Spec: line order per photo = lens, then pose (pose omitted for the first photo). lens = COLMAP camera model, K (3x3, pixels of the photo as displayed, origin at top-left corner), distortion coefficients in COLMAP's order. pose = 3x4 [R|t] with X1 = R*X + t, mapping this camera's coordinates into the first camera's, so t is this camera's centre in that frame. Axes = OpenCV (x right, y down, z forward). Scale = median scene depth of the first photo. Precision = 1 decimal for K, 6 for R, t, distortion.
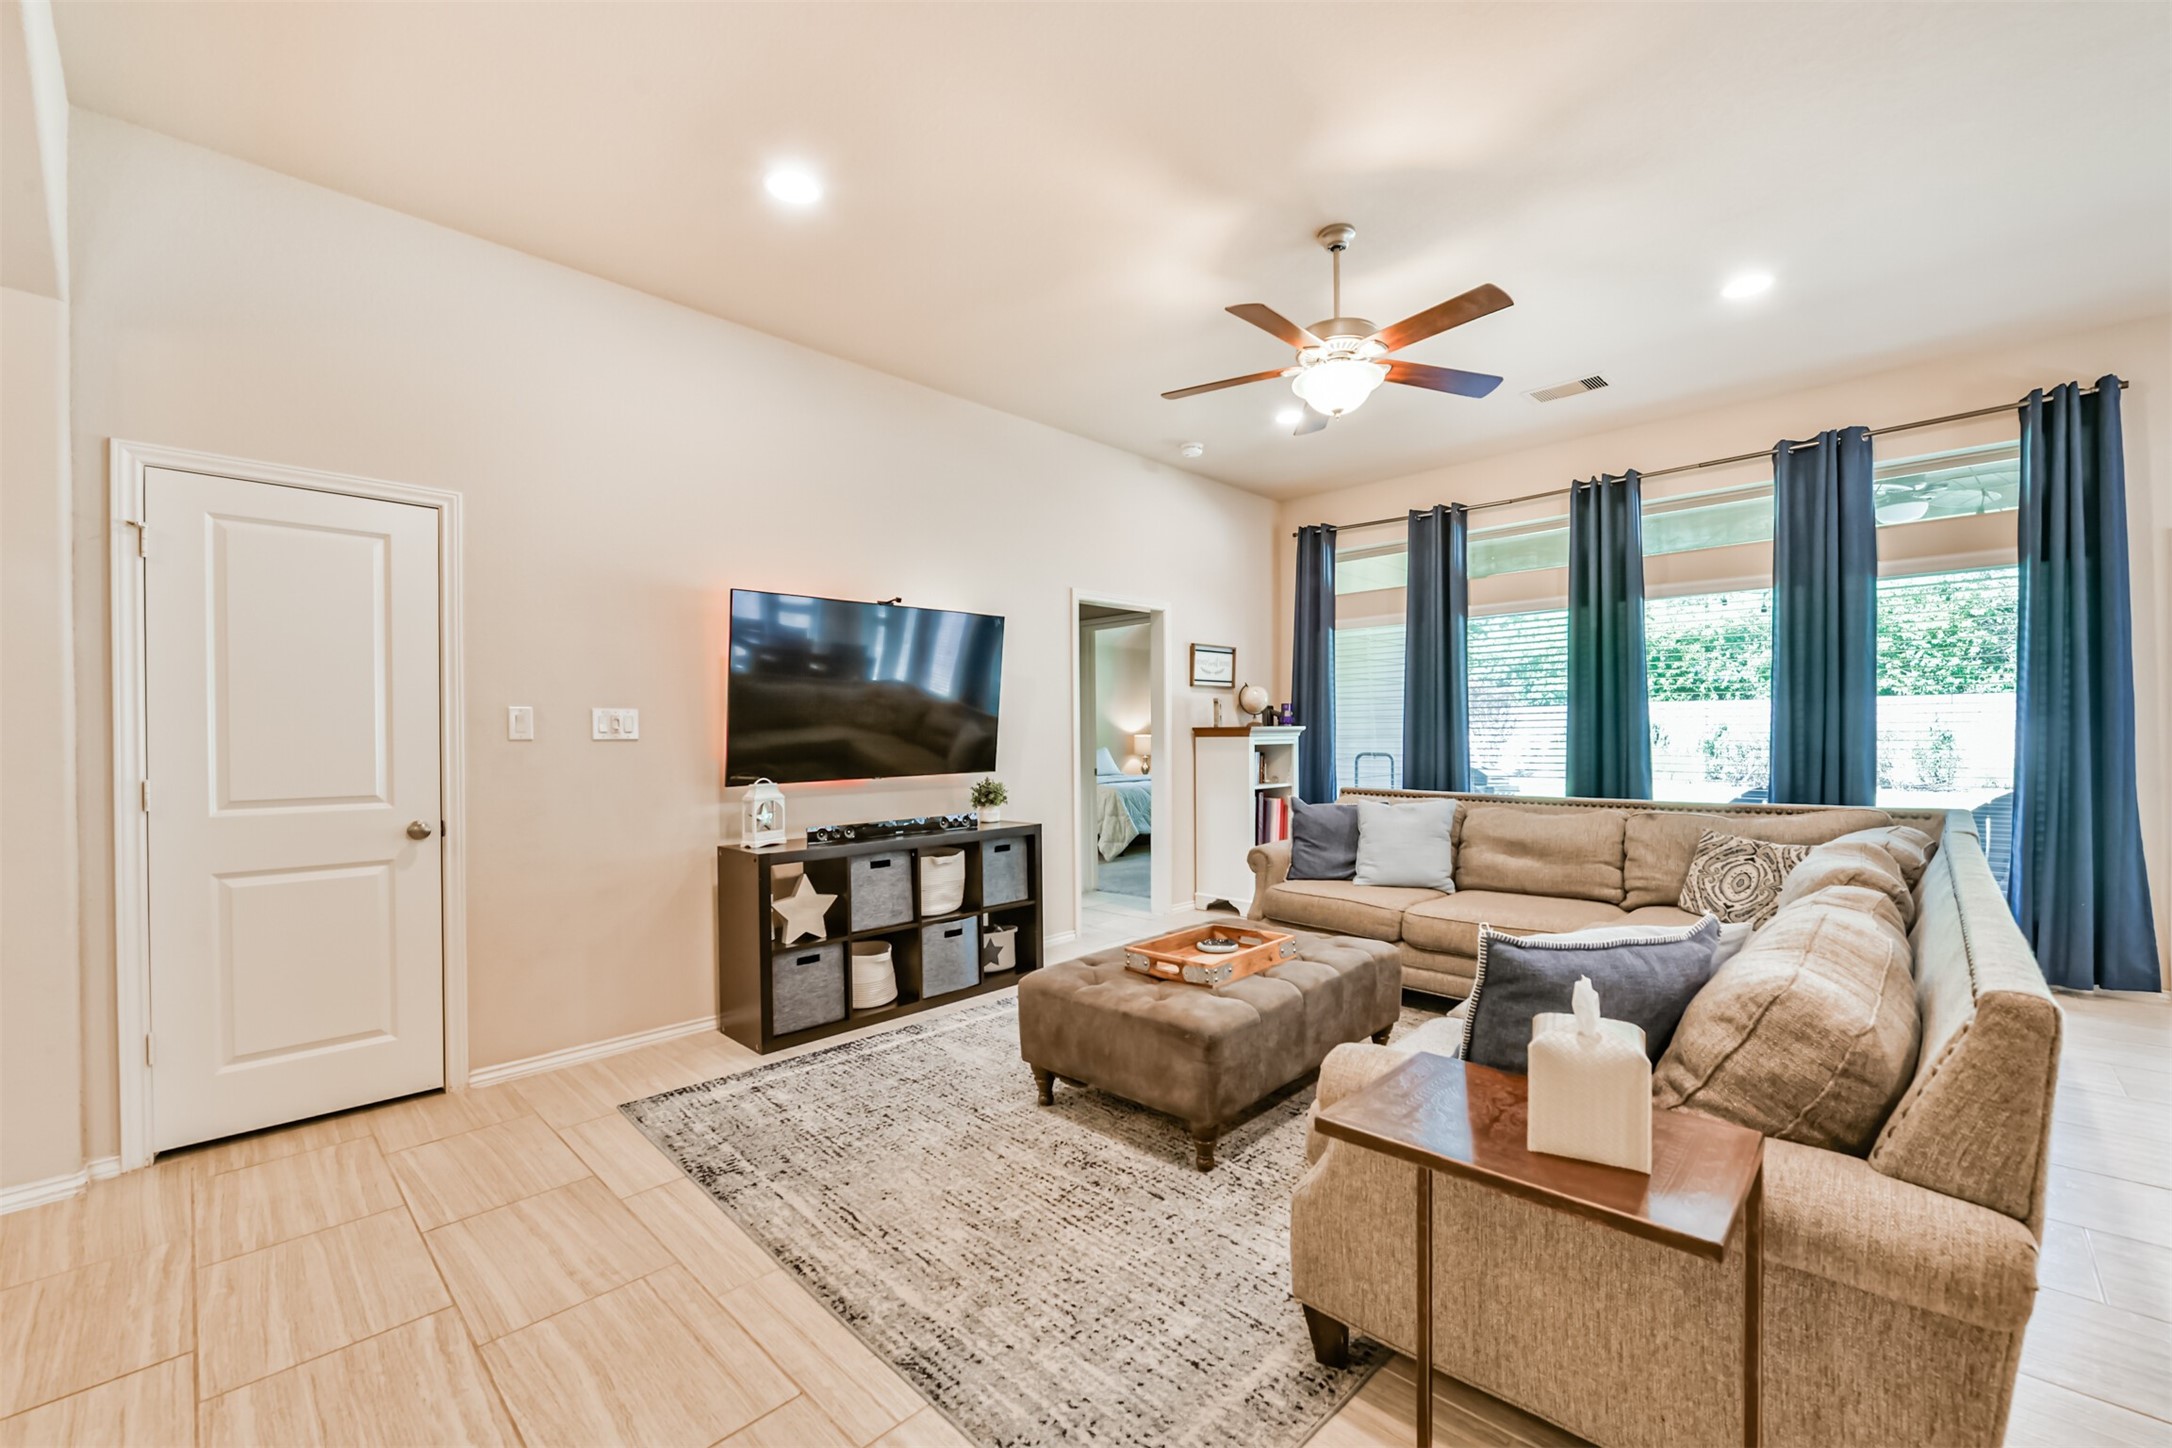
lens RADIAL K [[871.1, 0, 1046.7], [0, 871.1, 732.9], [0, 0, 1]] dist [0.002273, -0.000135]
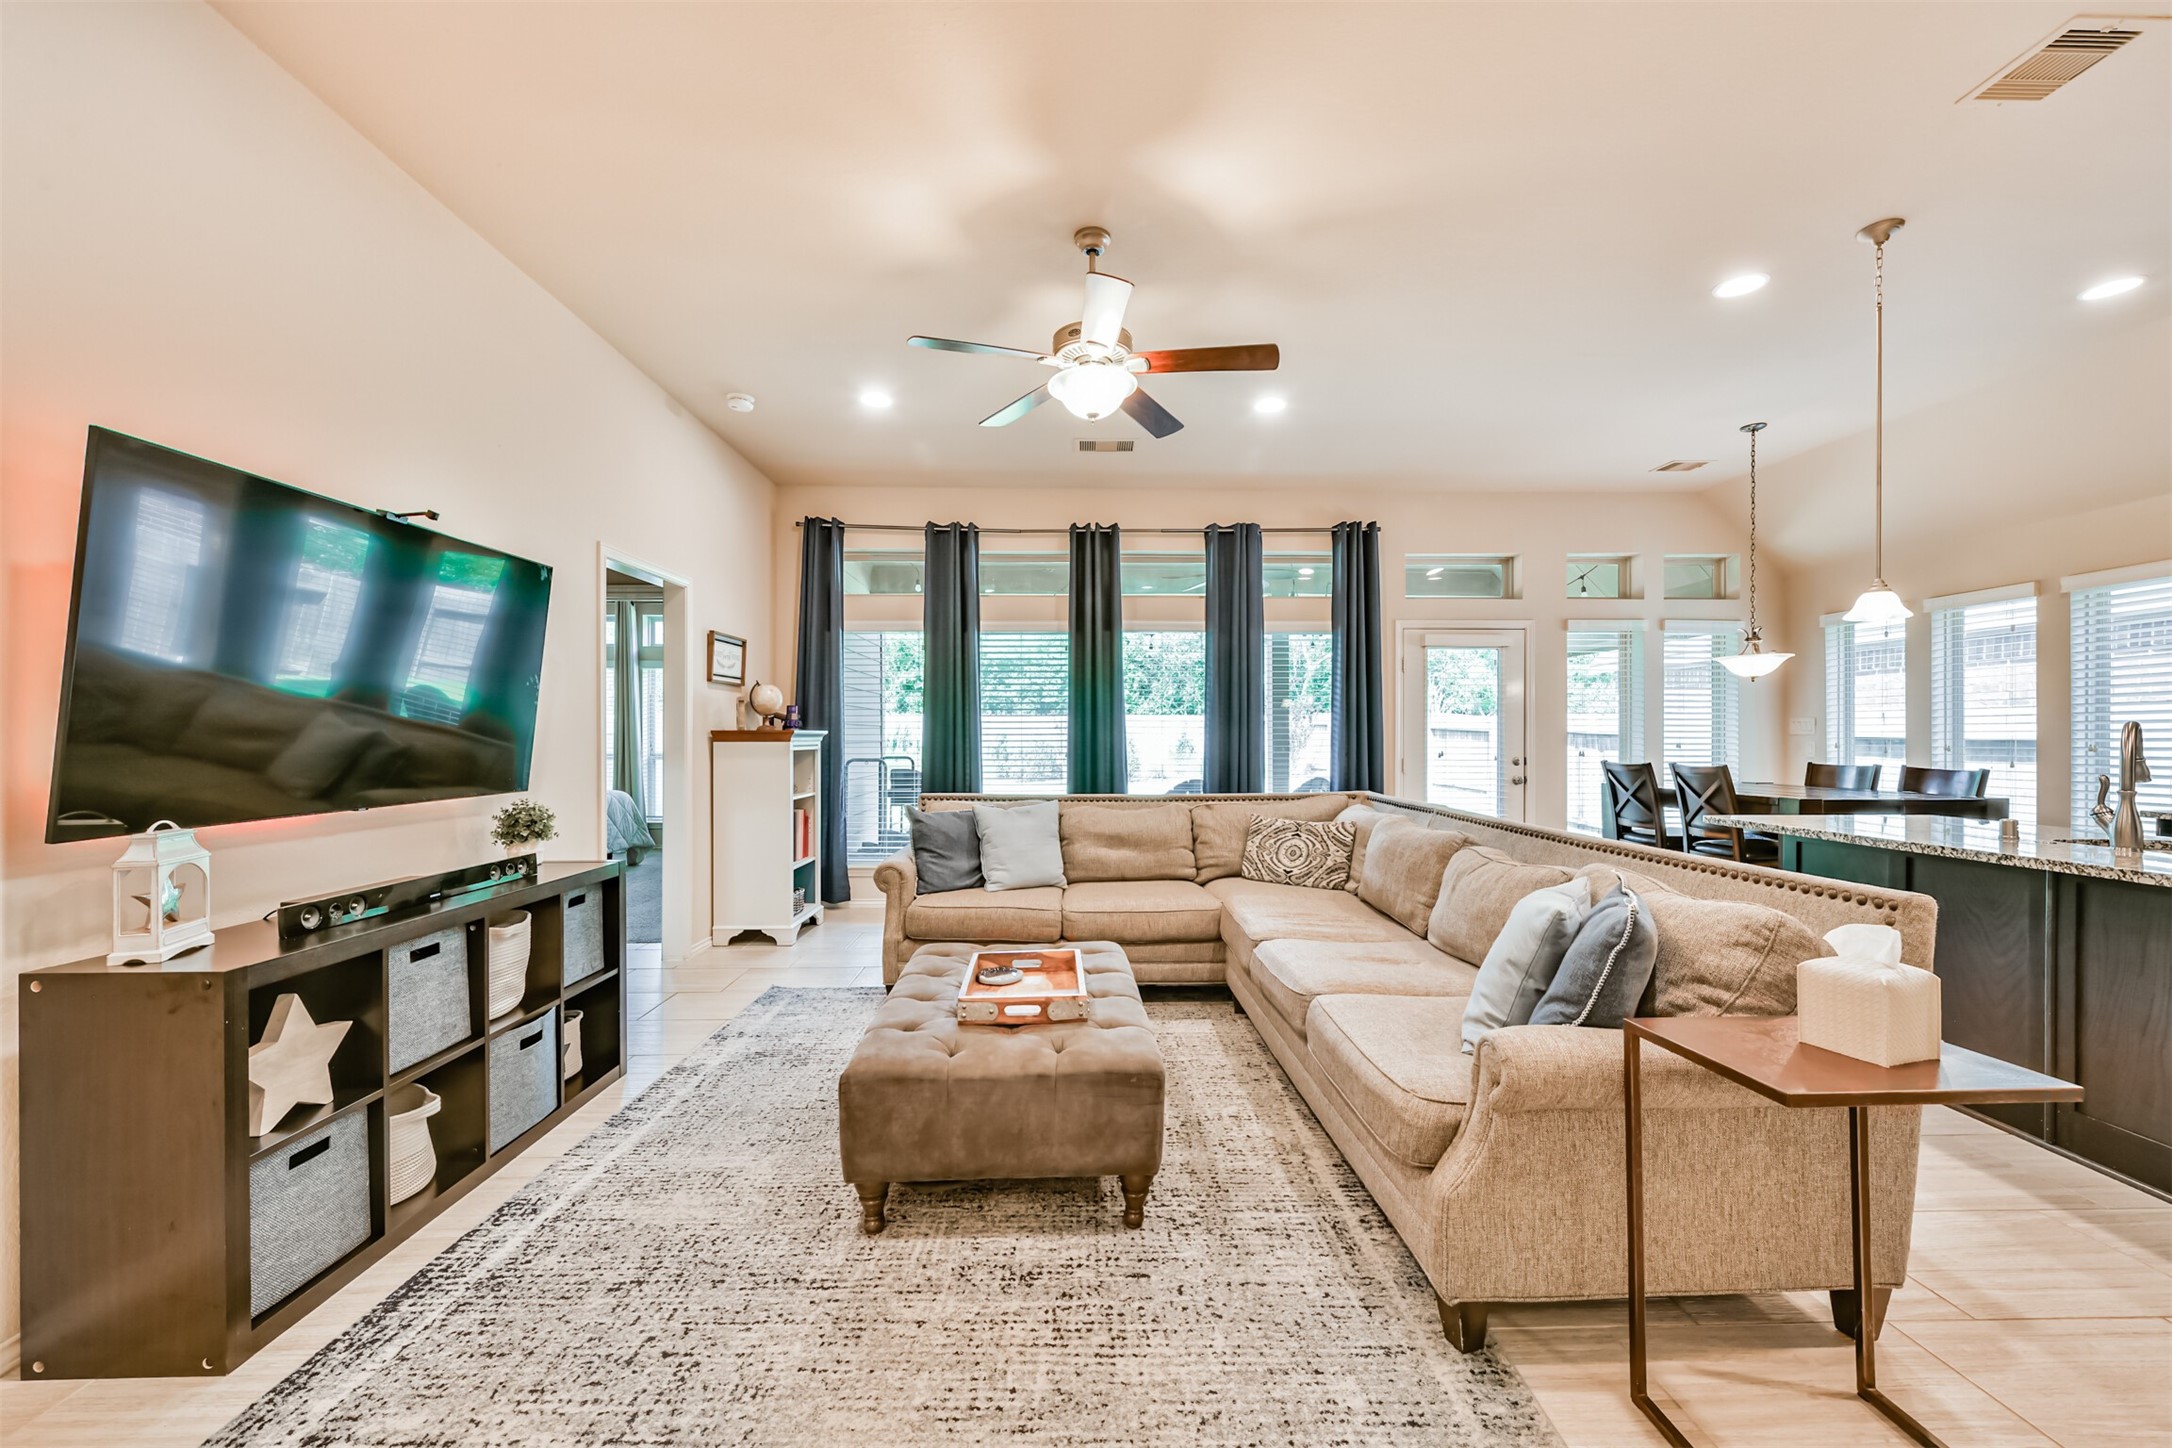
lens RADIAL K [[871.1, 0, 1066.4], [0, 871.1, 730.5], [0, 0, 1]] dist [0.002273, -0.000135]
pose [[0.687643, 0.013303, 0.725927, -0.338334], [-0.006223, 0.999903, -0.012429, 0.003763], [-0.726023, 0.004029, 0.687659, 0.282183]]
